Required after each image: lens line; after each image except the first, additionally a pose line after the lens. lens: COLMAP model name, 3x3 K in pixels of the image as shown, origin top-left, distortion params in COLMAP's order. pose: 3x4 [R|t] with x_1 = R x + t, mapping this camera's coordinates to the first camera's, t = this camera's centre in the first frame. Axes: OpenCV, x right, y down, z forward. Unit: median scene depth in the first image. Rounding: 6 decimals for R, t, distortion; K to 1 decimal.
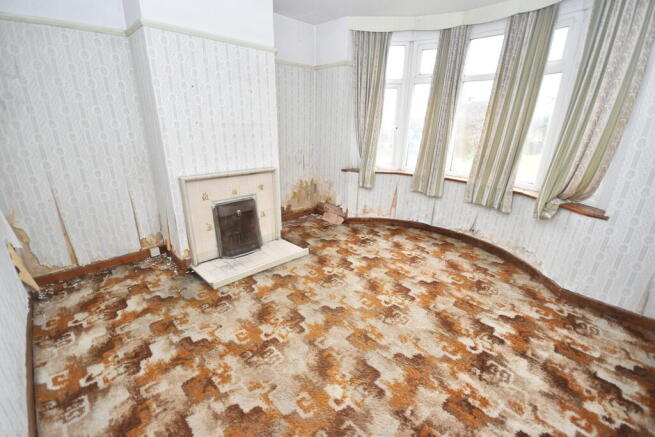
lens RADIAL K [[287.1, 0, 327.5], [0, 287.1, 218.5], [0, 0, 1]] dist [0.000760, 0.000088]
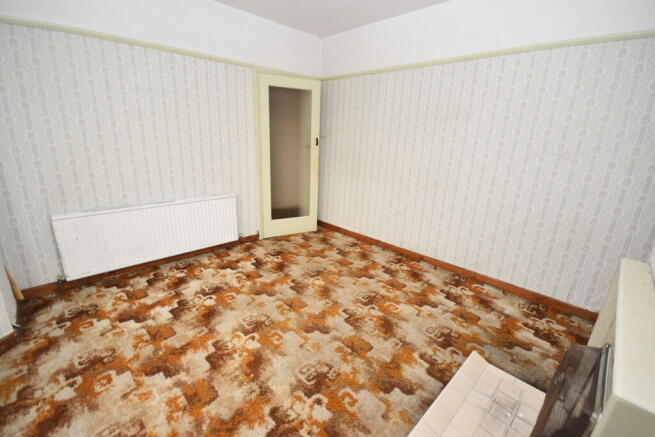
lens RADIAL K [[287.1, 0, 327.5], [0, 287.1, 218.5], [0, 0, 1]] dist [0.000760, 0.000088]
pose [[-0.998632, -0.047800, -0.021204, 0.022016], [-0.051280, 0.815818, 0.576030, -0.537123], [-0.010235, 0.576330, -0.817153, 1.614084]]
